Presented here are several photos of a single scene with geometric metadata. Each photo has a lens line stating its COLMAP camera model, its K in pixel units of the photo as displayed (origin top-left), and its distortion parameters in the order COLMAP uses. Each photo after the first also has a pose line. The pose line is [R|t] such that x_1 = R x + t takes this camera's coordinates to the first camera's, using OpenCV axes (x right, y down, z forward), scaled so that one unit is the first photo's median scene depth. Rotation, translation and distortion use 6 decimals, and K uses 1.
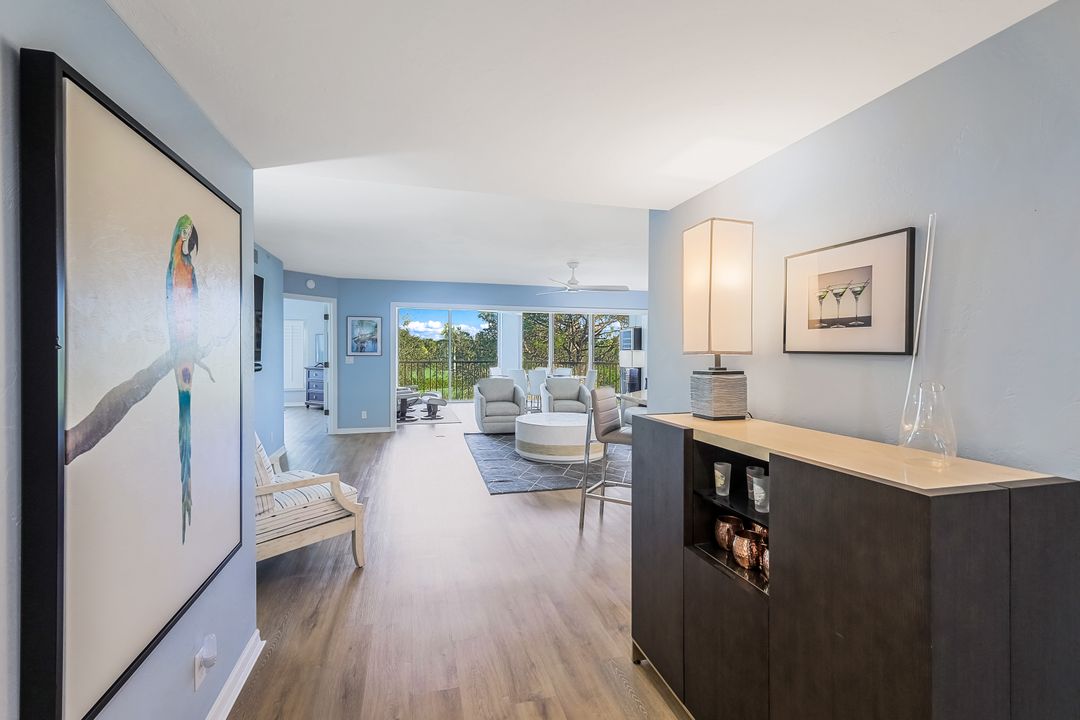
lens RADIAL K [[468.9, 0, 531.6], [0, 468.9, 354.9], [0, 0, 1]] dist [0.003083, 0.000062]
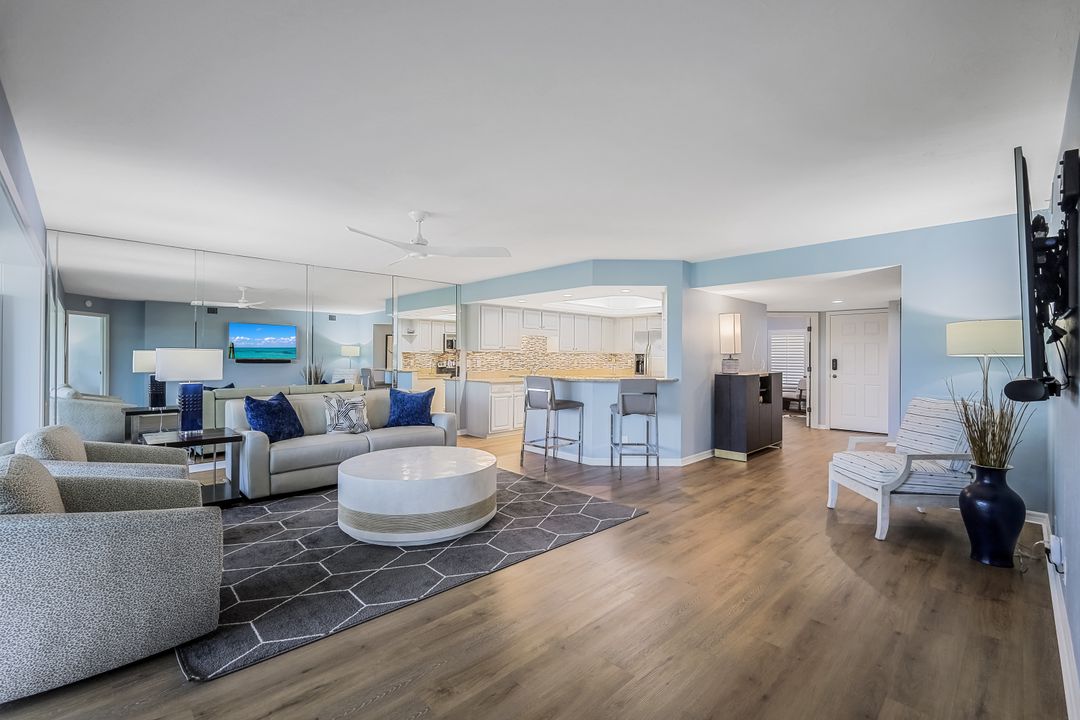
lens RADIAL K [[468.9, 0, 540.2], [0, 468.9, 356.7], [0, 0, 1]] dist [0.003083, 0.000062]
pose [[-0.494870, -0.010454, 0.868904, -0.450039], [0.000533, 0.999924, 0.012334, -0.006838], [-0.868967, 0.006567, -0.494827, 0.960963]]
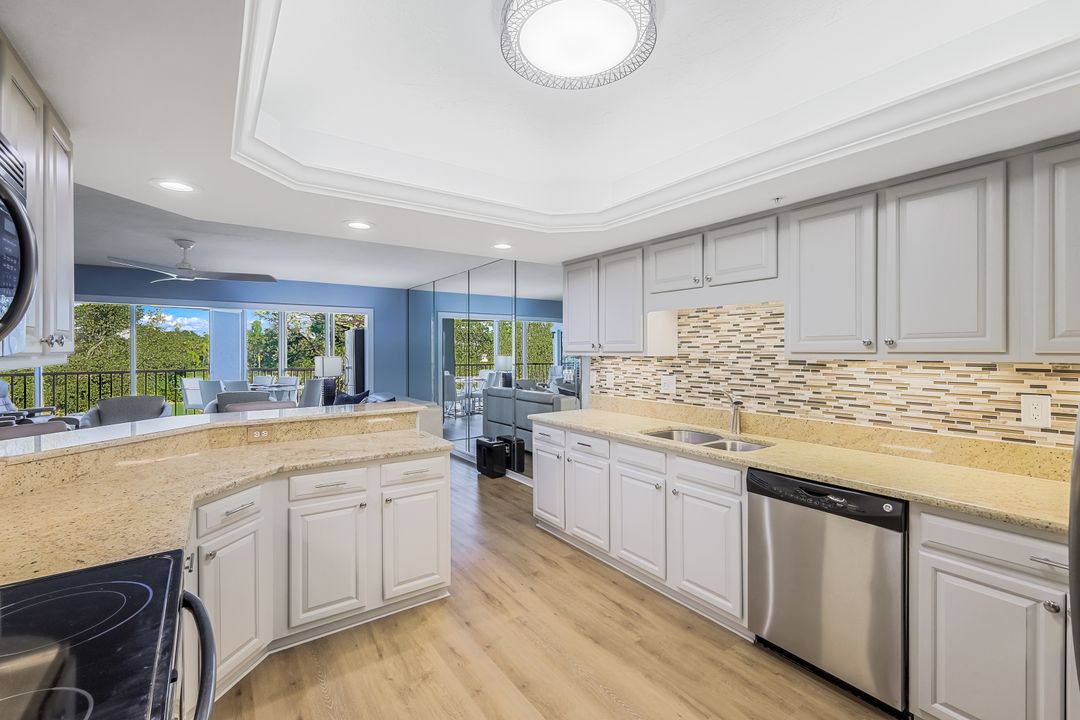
lens RADIAL K [[468.9, 0, 536.3], [0, 468.9, 355.8], [0, 0, 1]] dist [0.003083, 0.000062]
pose [[0.939812, -0.012185, 0.341473, 0.288133], [0.011902, 0.999925, 0.002924, -0.007821], [-0.341483, 0.001316, 0.939887, 0.091396]]
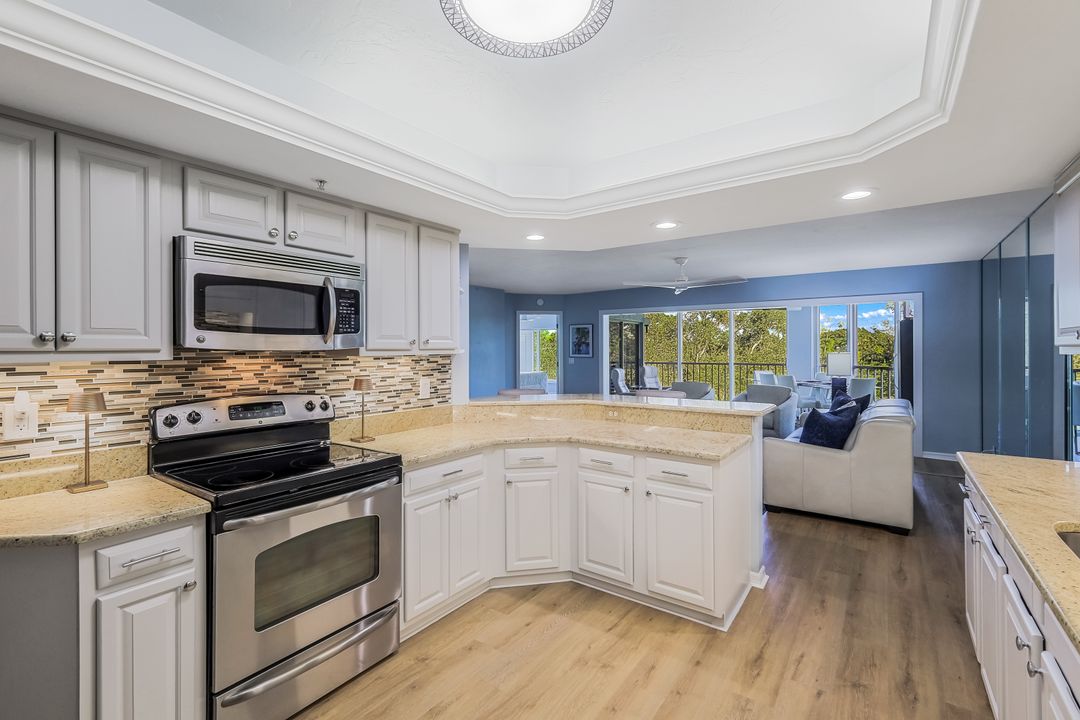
lens RADIAL K [[468.9, 0, 542.0], [0, 468.9, 351.2], [0, 0, 1]] dist [0.003083, 0.000062]
pose [[0.638743, -0.004063, -0.769409, 0.509300], [-0.000377, 0.999984, -0.005594, -0.006562], [0.769420, 0.003863, 0.638732, 0.162194]]
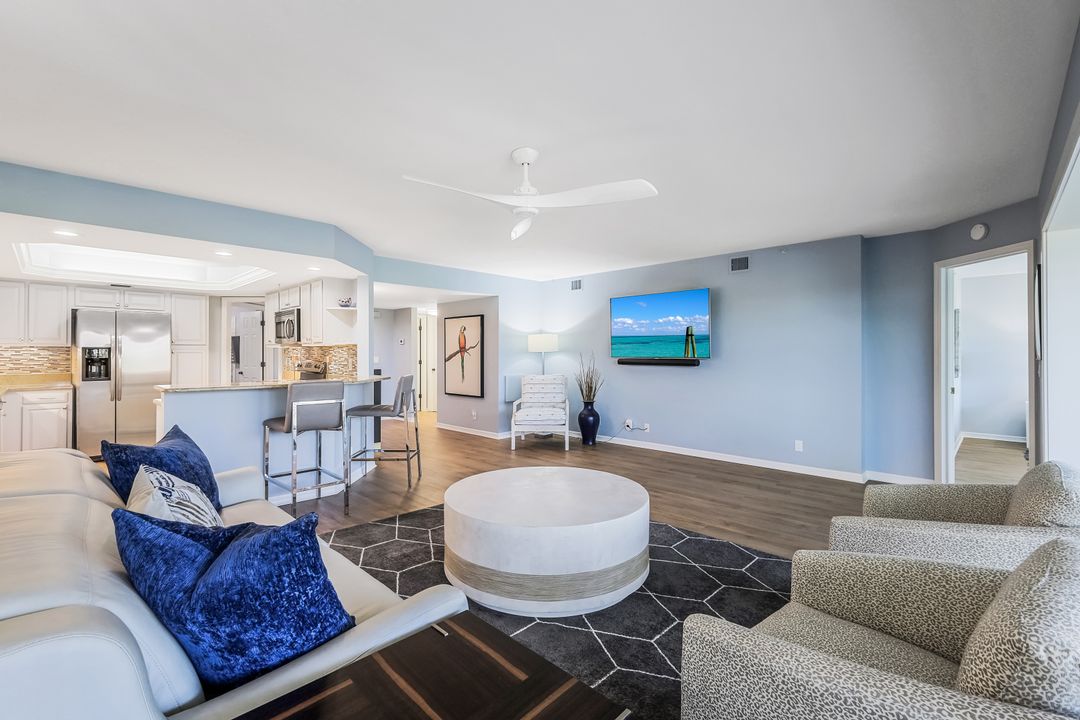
lens RADIAL K [[468.9, 0, 545.4], [0, 468.9, 352.5], [0, 0, 1]] dist [0.003083, 0.000062]
pose [[-0.846662, -0.008951, -0.532056, 0.256097], [-0.012151, 0.999923, 0.002513, -0.001383], [0.531993, 0.008593, -0.846705, 1.143375]]
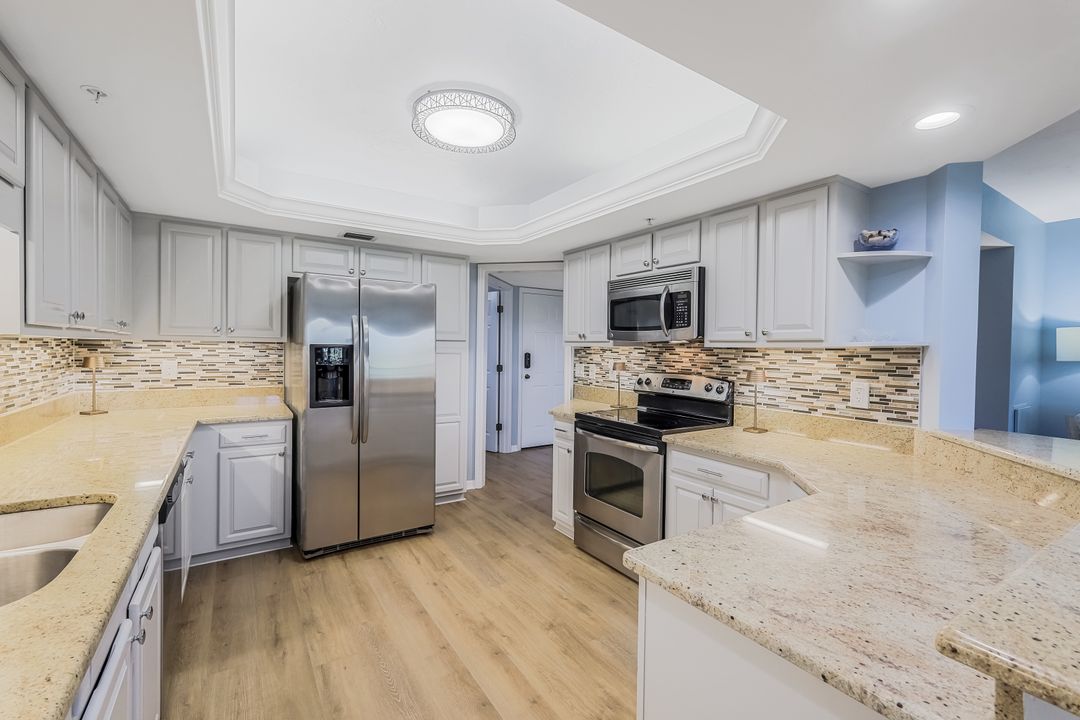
lens RADIAL K [[468.9, 0, 549.5], [0, 468.9, 357.3], [0, 0, 1]] dist [0.003083, 0.000062]
pose [[-0.942561, -0.013282, -0.333771, 0.416641], [-0.024013, 0.999318, 0.028045, -0.004105], [0.333170, 0.034449, -0.942237, 0.584497]]
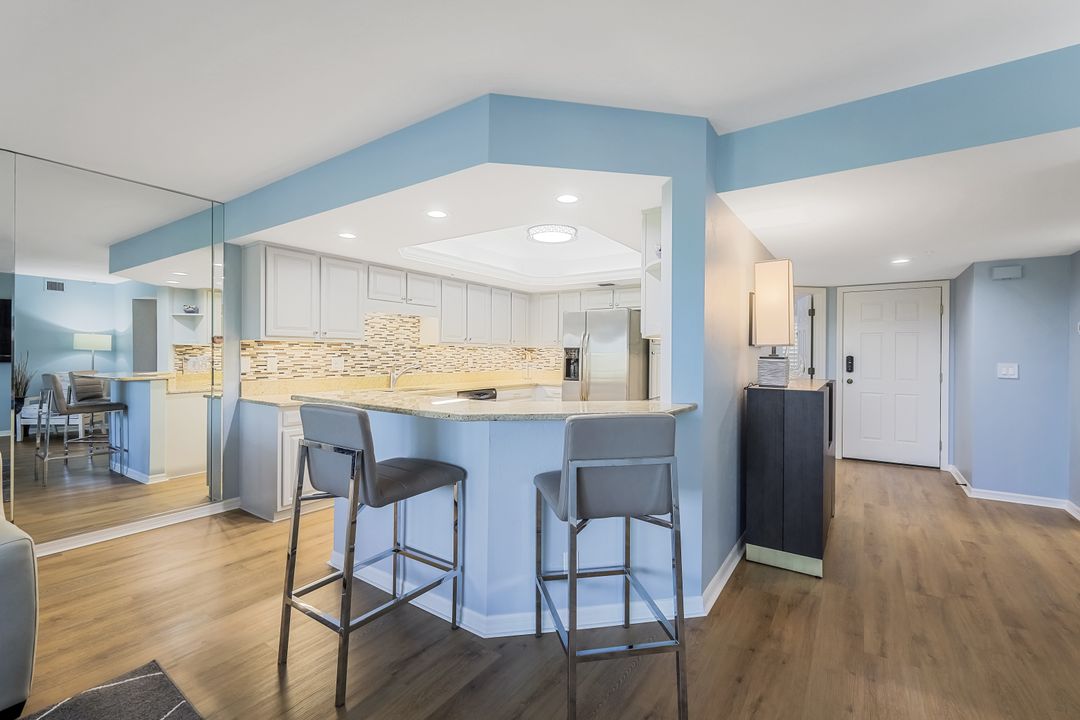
lens RADIAL K [[468.9, 0, 543.2], [0, 468.9, 353.8], [0, 0, 1]] dist [0.003083, 0.000062]
pose [[-0.657729, -0.011514, 0.753166, -0.071189], [-0.003453, 0.999919, 0.012270, 0.001352], [-0.753246, 0.005470, -0.657716, 0.676228]]
